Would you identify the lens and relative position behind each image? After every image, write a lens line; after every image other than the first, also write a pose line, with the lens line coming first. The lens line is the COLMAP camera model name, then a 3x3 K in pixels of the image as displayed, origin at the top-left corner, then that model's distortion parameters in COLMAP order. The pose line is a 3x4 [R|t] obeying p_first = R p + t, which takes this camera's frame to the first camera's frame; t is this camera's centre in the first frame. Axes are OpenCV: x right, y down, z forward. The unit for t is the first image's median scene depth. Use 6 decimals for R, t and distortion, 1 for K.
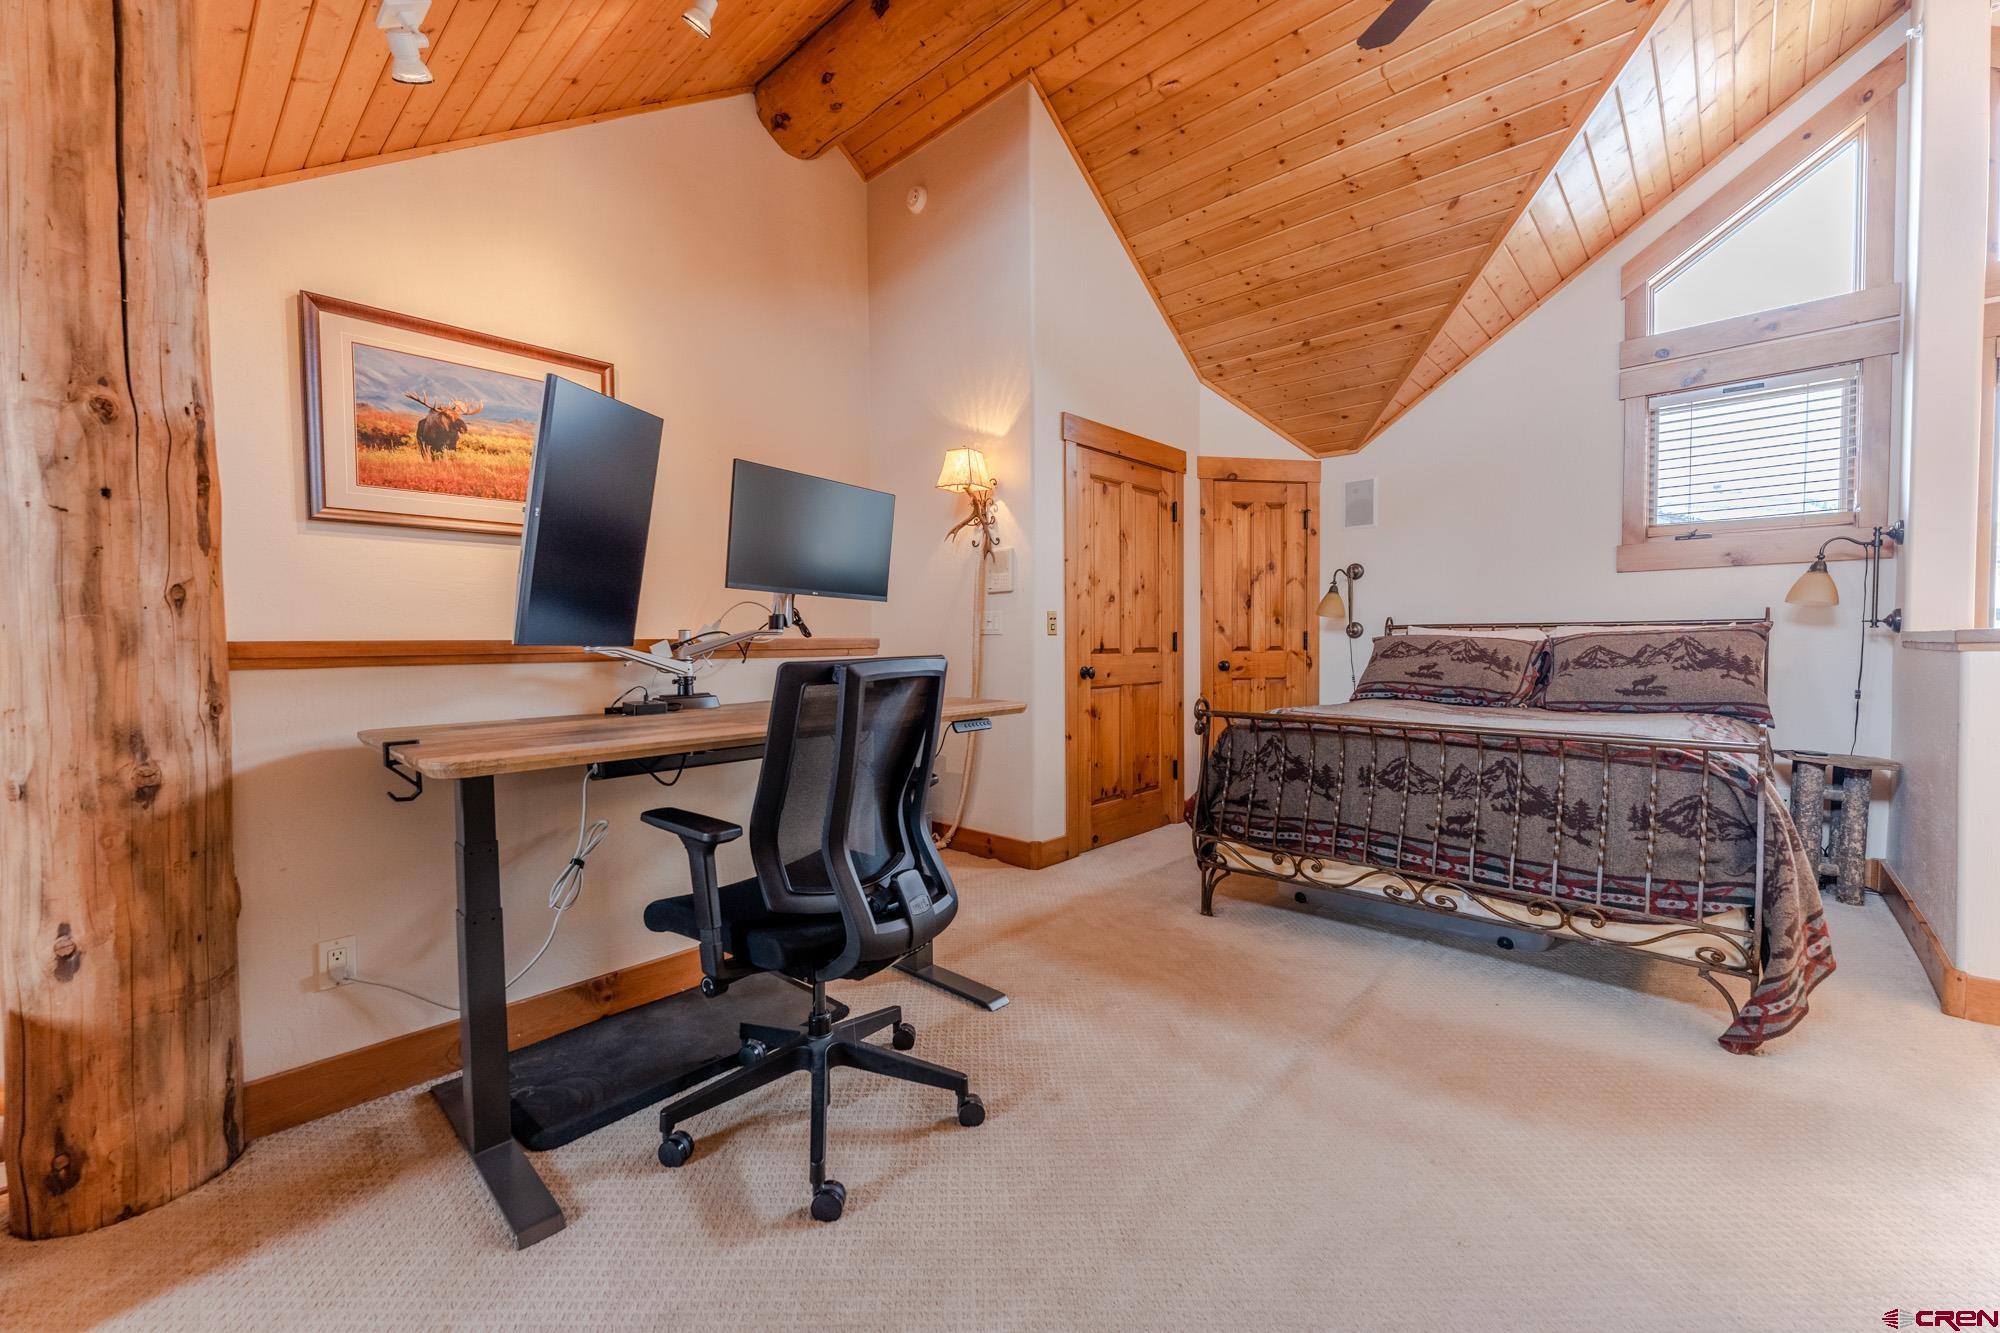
lens RADIAL K [[798.2, 0, 994.6], [0, 798.2, 666.6], [0, 0, 1]] dist [0.001557, -0.000241]
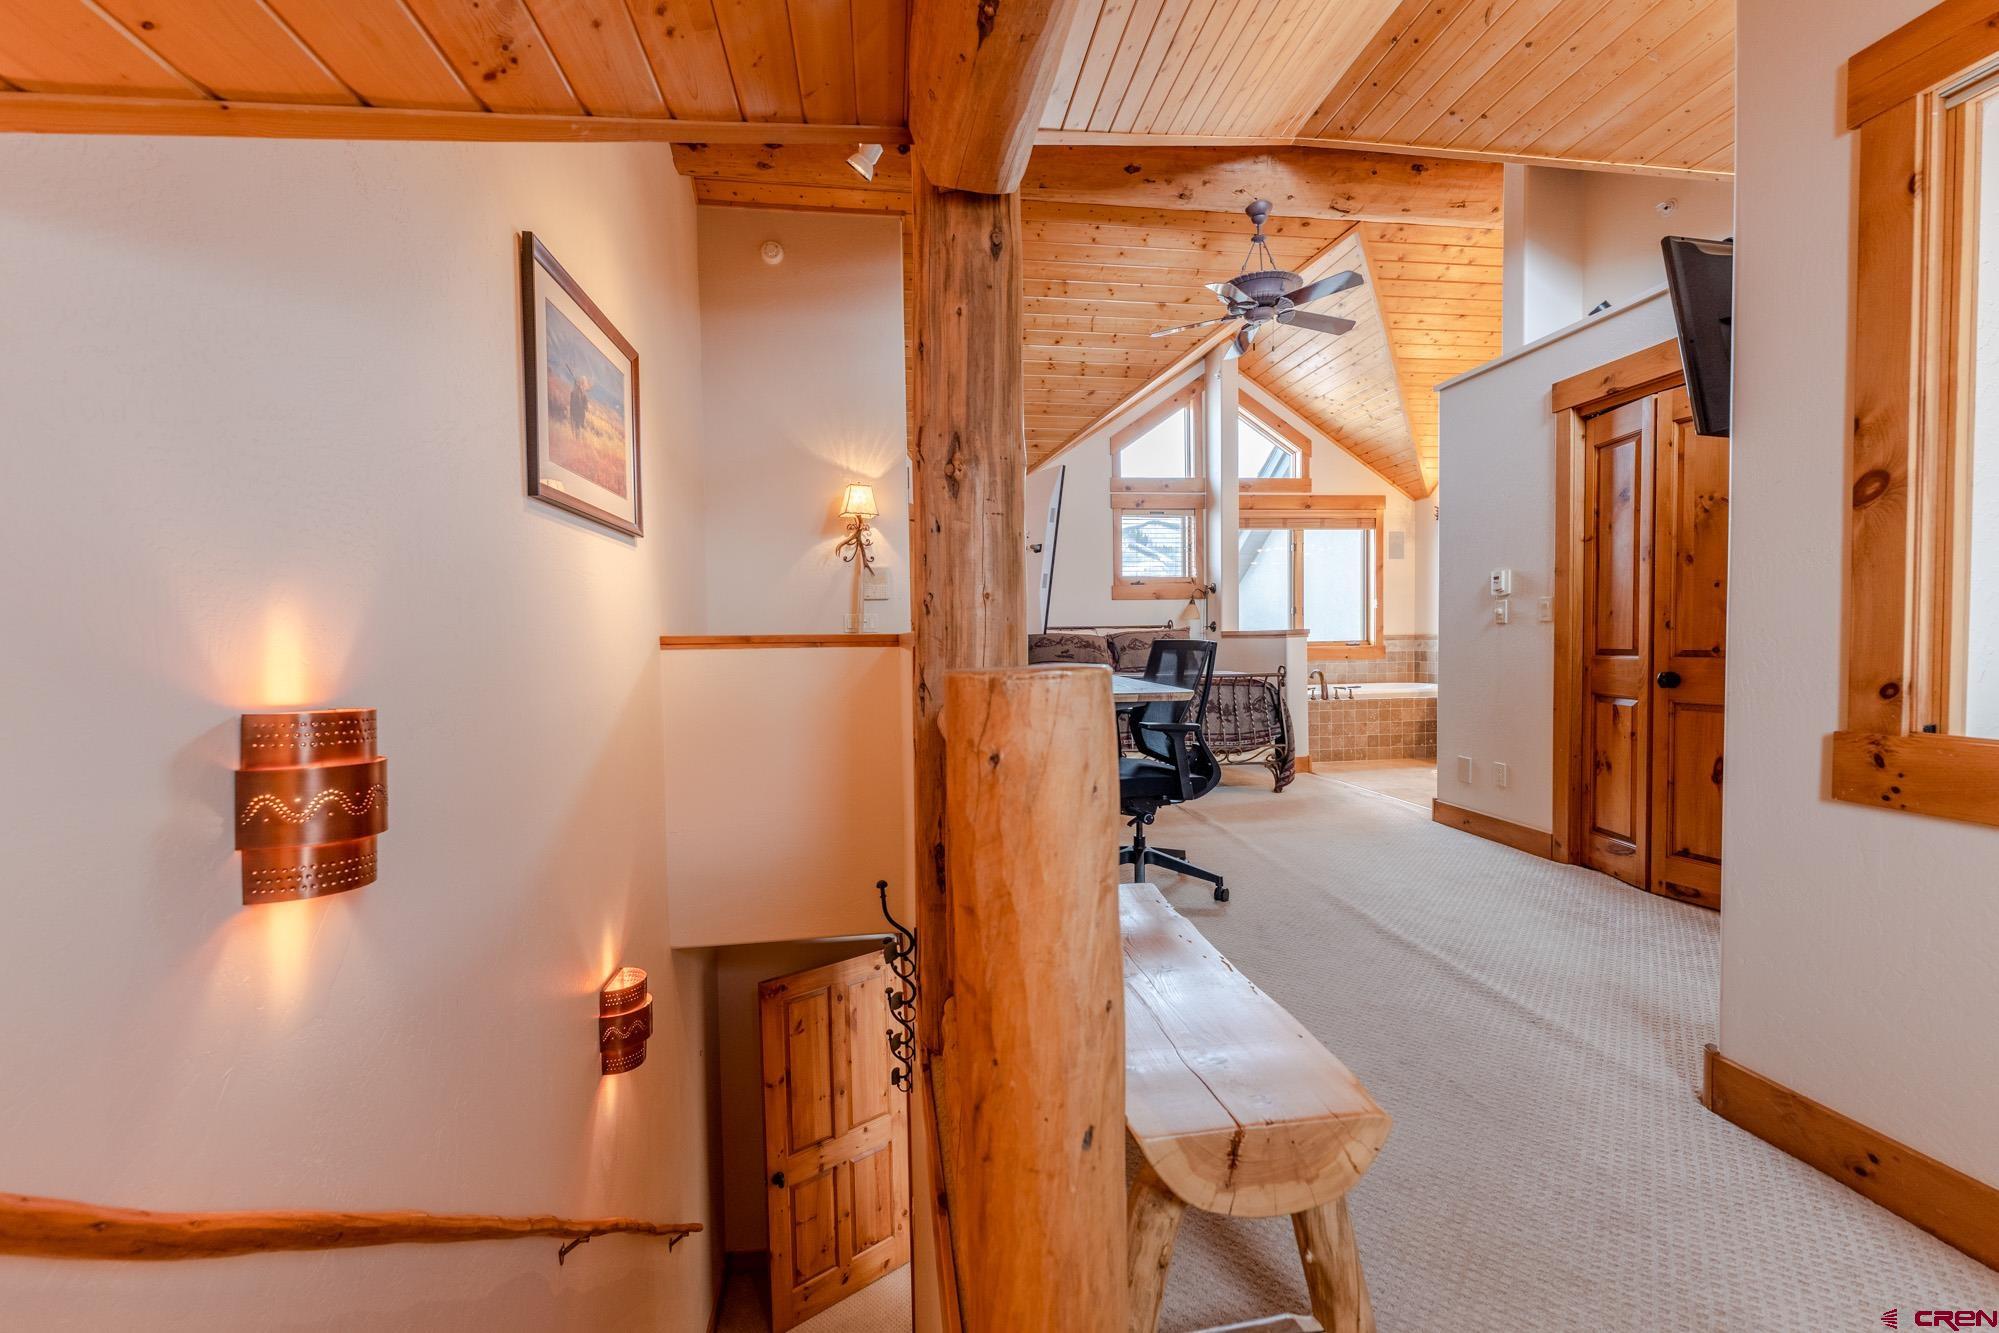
lens RADIAL K [[797.8, 0, 994.1], [0, 797.8, 666.6], [0, 0, 1]] dist [0.001557, -0.000241]
pose [[0.626662, -0.031403, 0.778658, -0.879032], [0.034997, 0.999314, 0.012136, 0.006397], [-0.778505, 0.019645, 0.627331, 0.048283]]
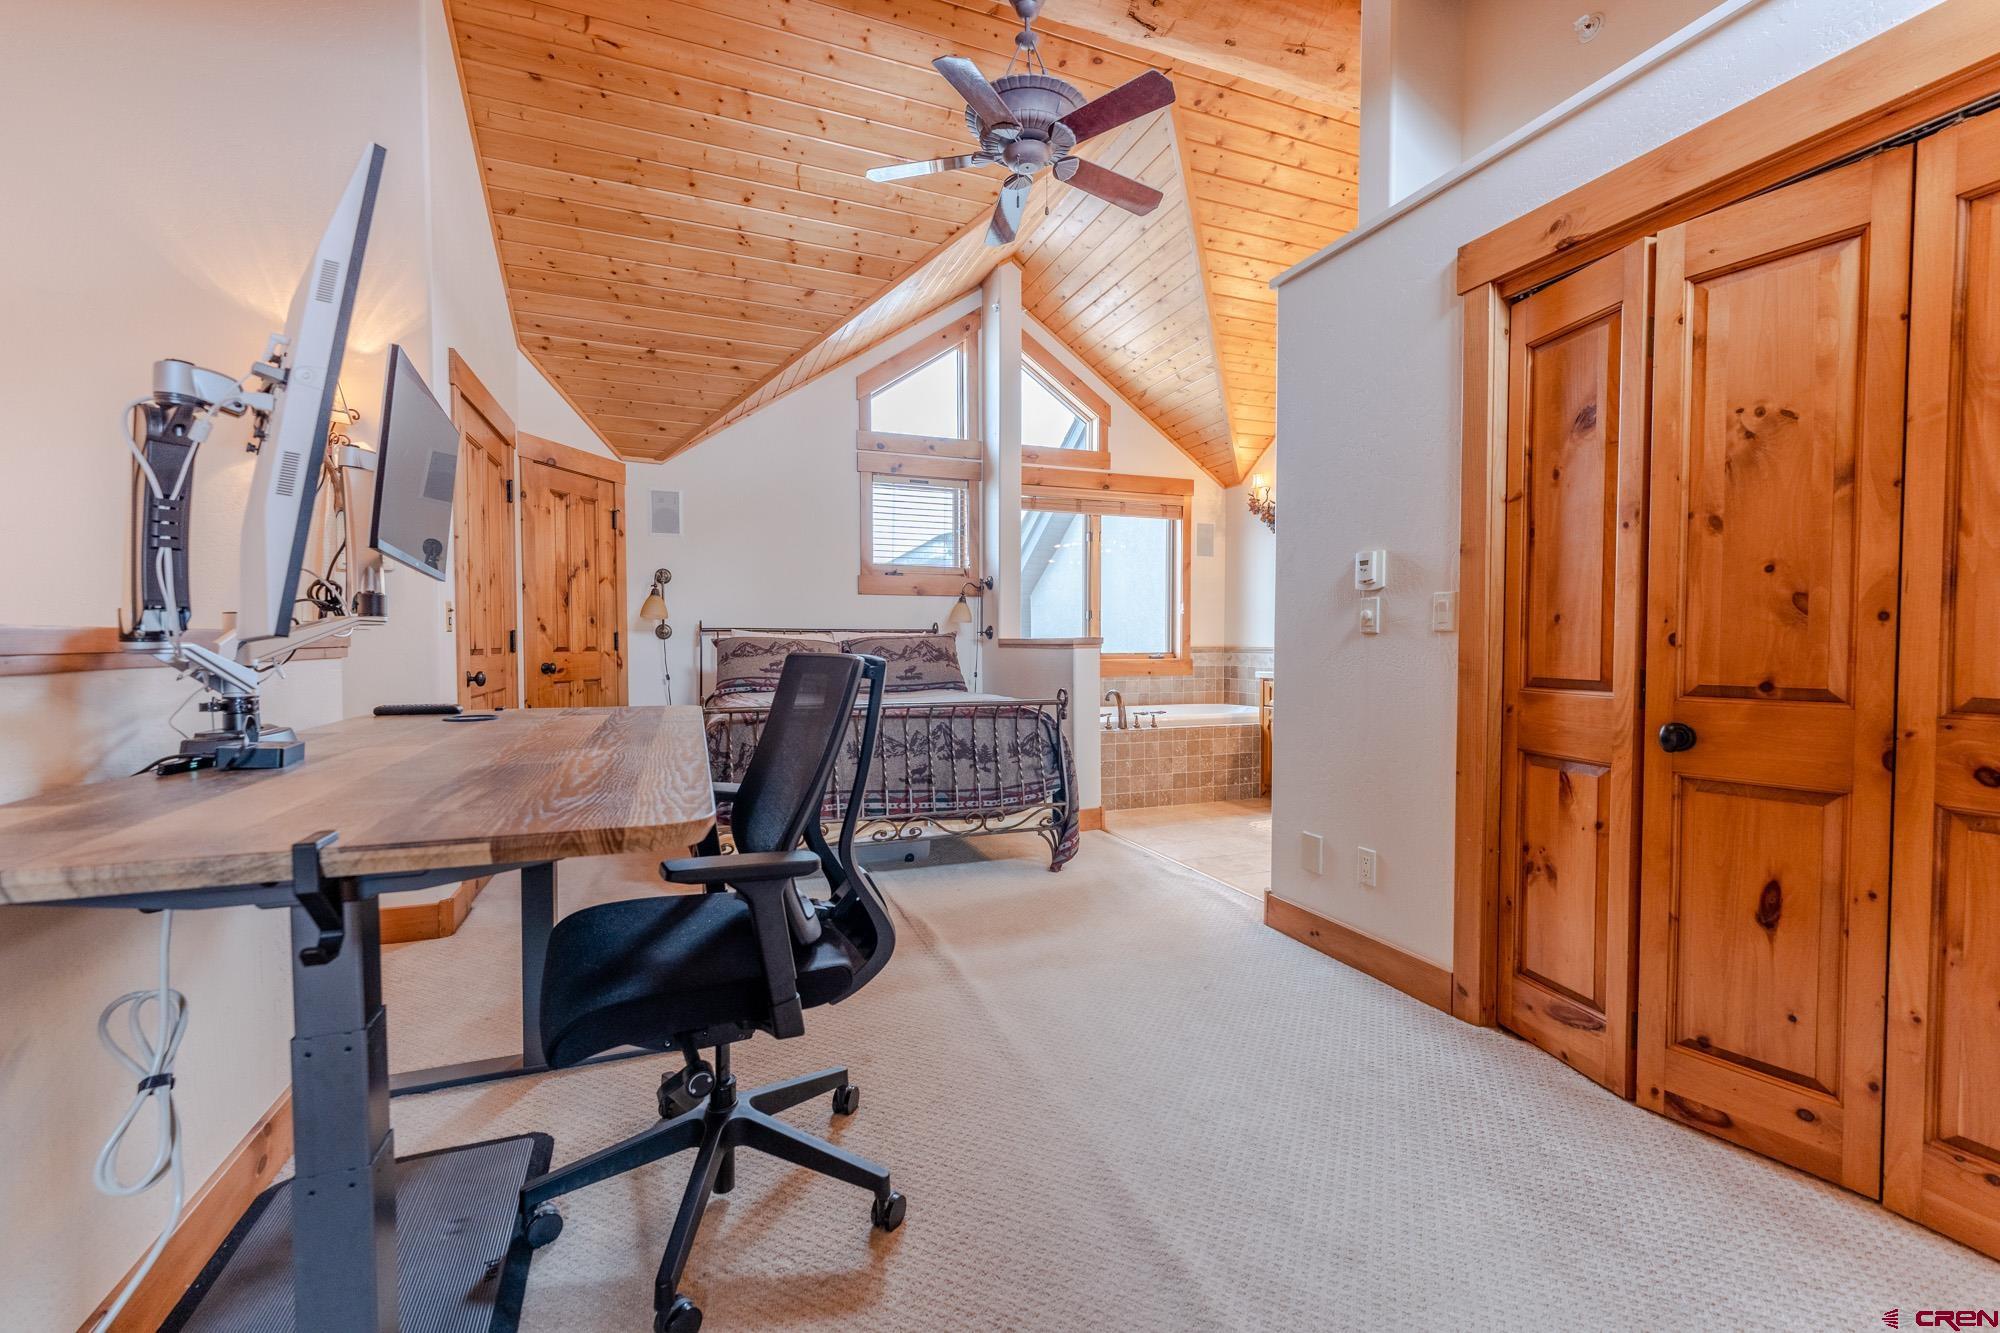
lens RADIAL K [[811.4, 0, 1000.0], [0, 811.4, 666.5], [0, 0, 1]] dist [0.001217, -0.000026]
pose [[0.430881, -0.020638, 0.902173, -0.409247], [0.023987, 0.999647, 0.011411, -0.001336], [-0.902090, 0.016724, 0.431224, 0.170940]]
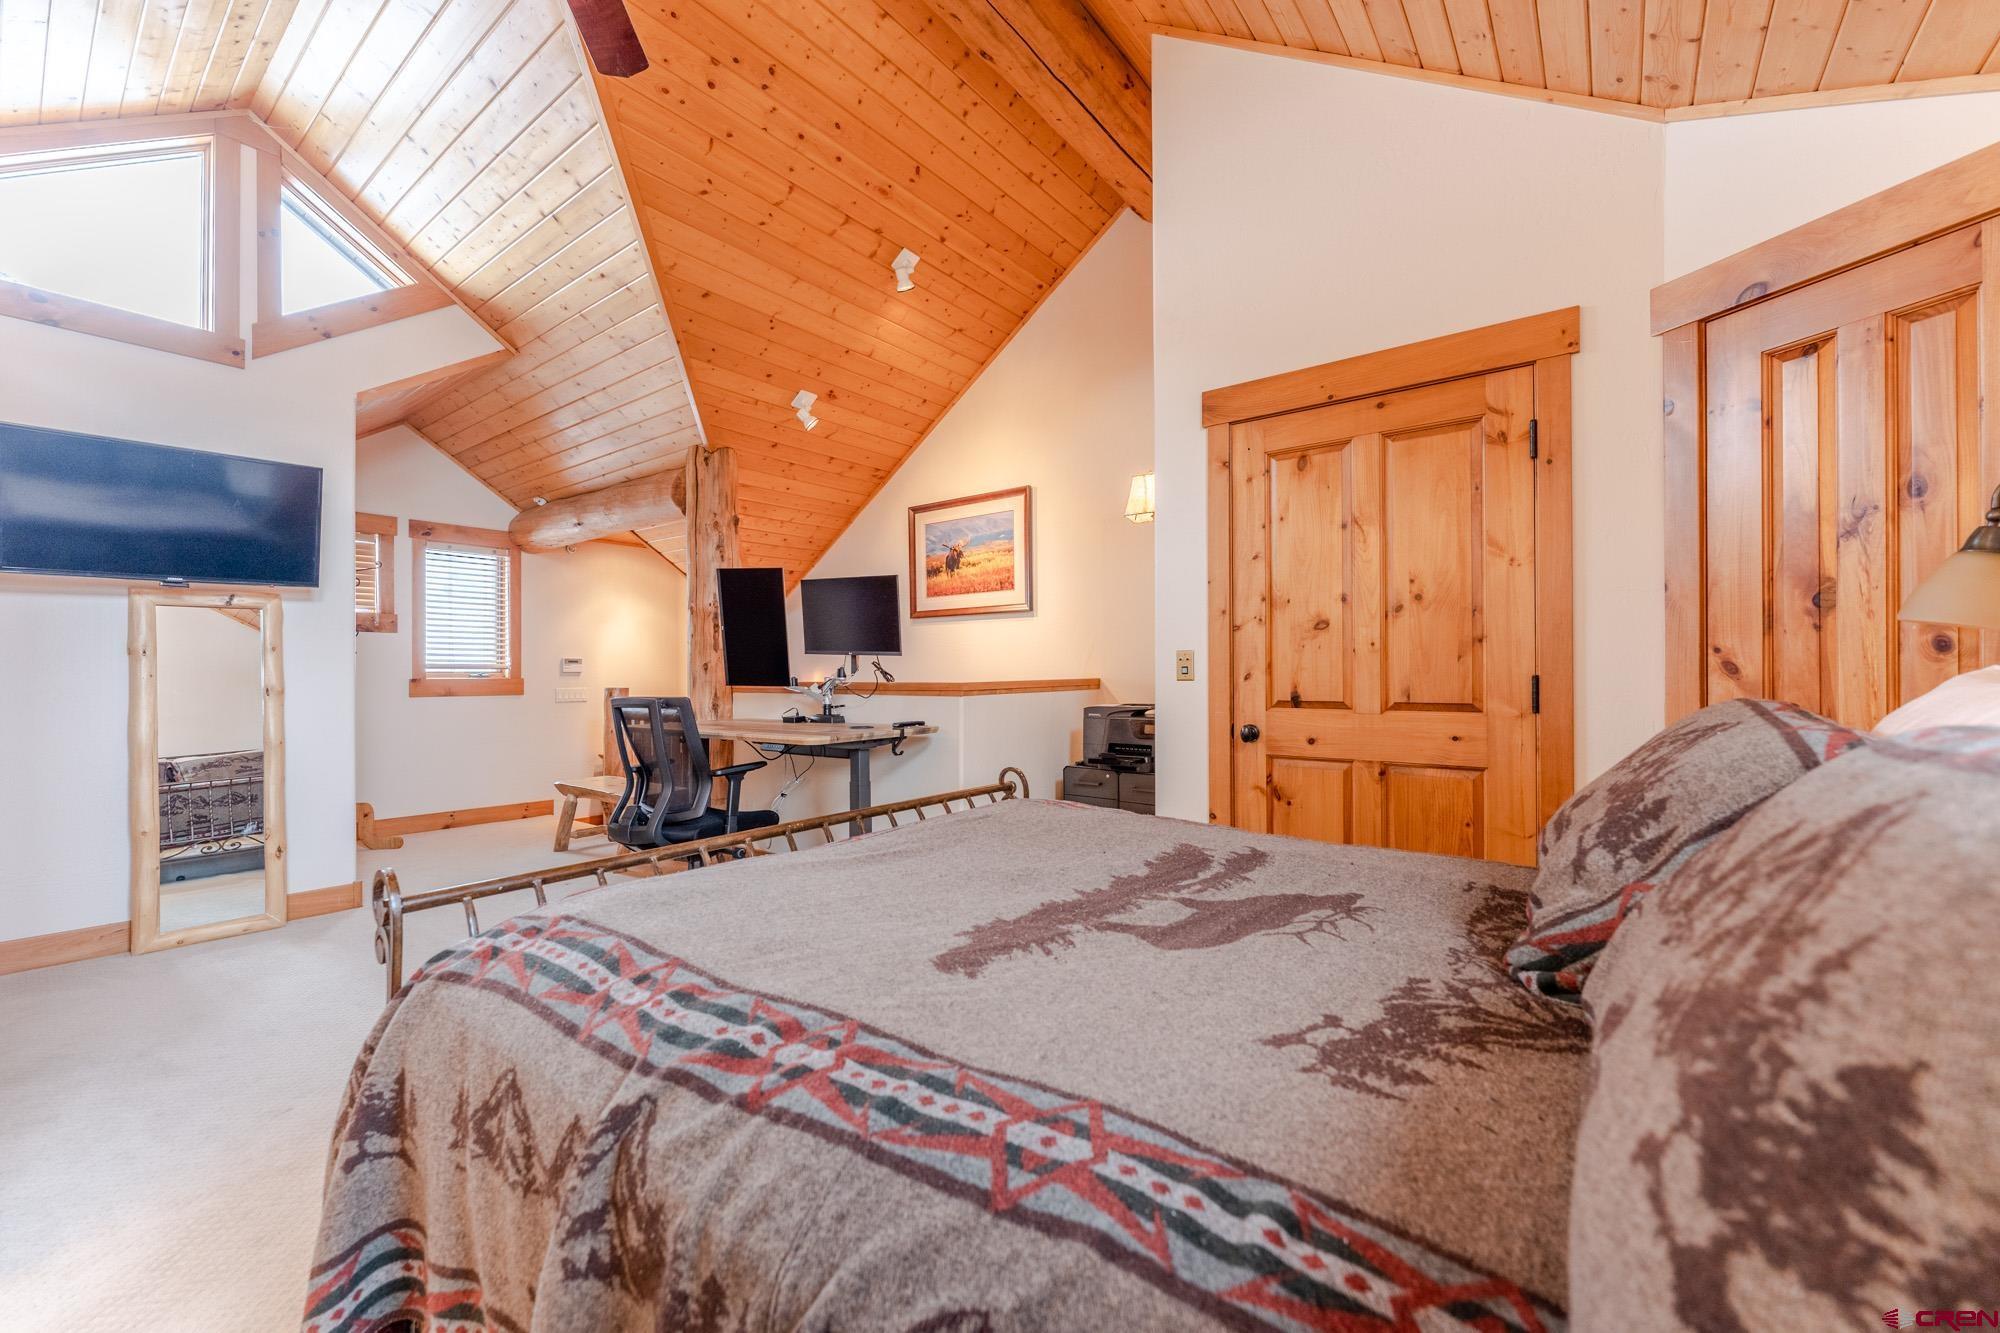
lens RADIAL K [[798.2, 0, 994.6], [0, 798.2, 666.6], [0, 0, 1]] dist [0.001557, -0.000241]
pose [[0.090260, 0.002116, -0.995916, 0.838075], [-0.025886, 0.999665, -0.000222, -0.047514], [0.995582, 0.025800, 0.090284, 0.731446]]
